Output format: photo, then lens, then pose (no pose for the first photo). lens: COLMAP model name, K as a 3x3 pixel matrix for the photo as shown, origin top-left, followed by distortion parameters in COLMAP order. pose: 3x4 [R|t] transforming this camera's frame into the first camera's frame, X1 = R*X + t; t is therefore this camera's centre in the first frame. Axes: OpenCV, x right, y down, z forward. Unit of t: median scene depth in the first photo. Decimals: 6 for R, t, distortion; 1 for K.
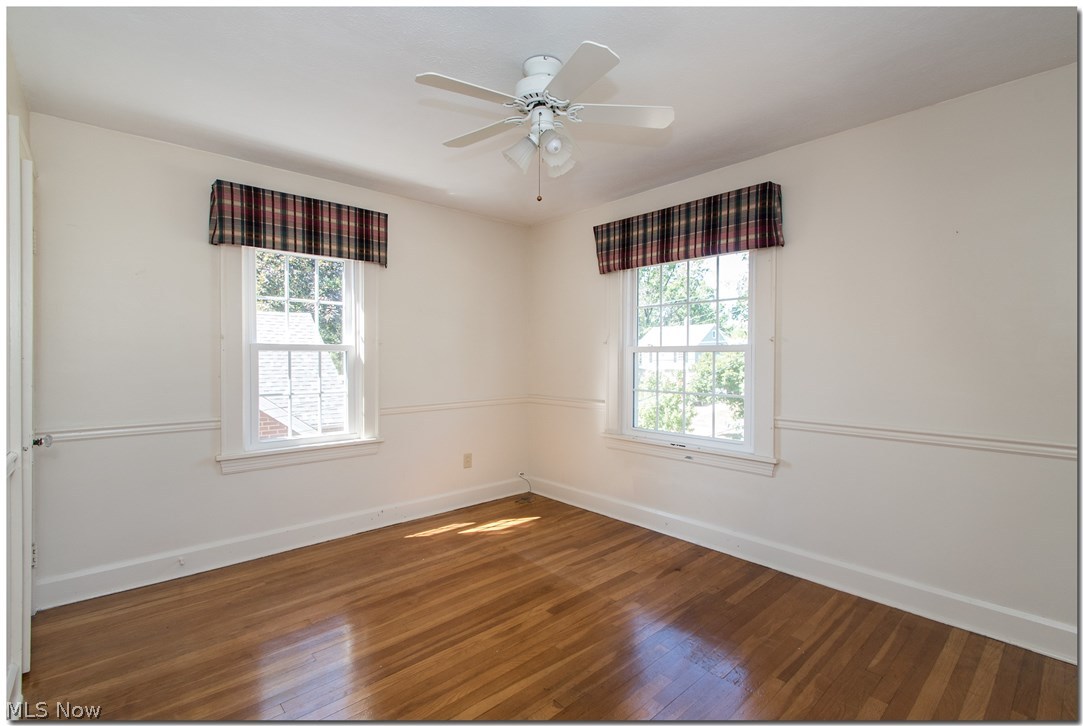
lens RADIAL K [[485.2, 0, 540.6], [0, 485.2, 366.7], [0, 0, 1]] dist [0.004802, -0.002451]
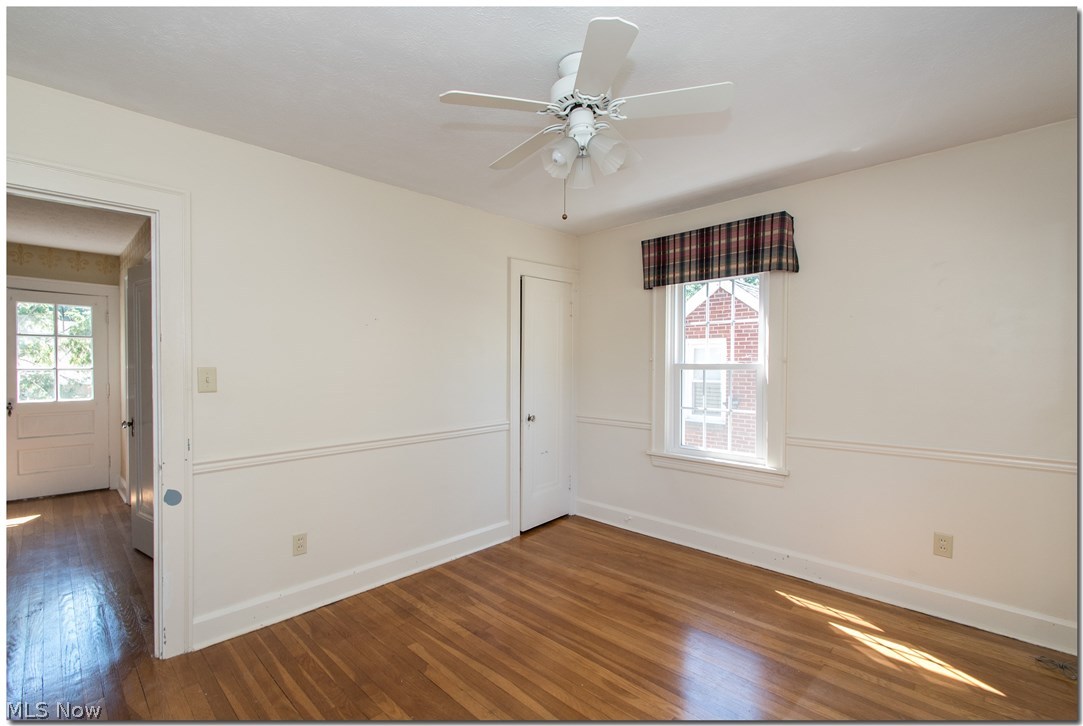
lens RADIAL K [[485.2, 0, 532.1], [0, 485.2, 377.3], [0, 0, 1]] dist [0.004802, -0.002451]
pose [[0.056461, 0.017880, -0.998245, 0.561937], [-0.027775, 0.999481, 0.016331, -0.023063], [0.998018, 0.026804, 0.056928, 0.548045]]
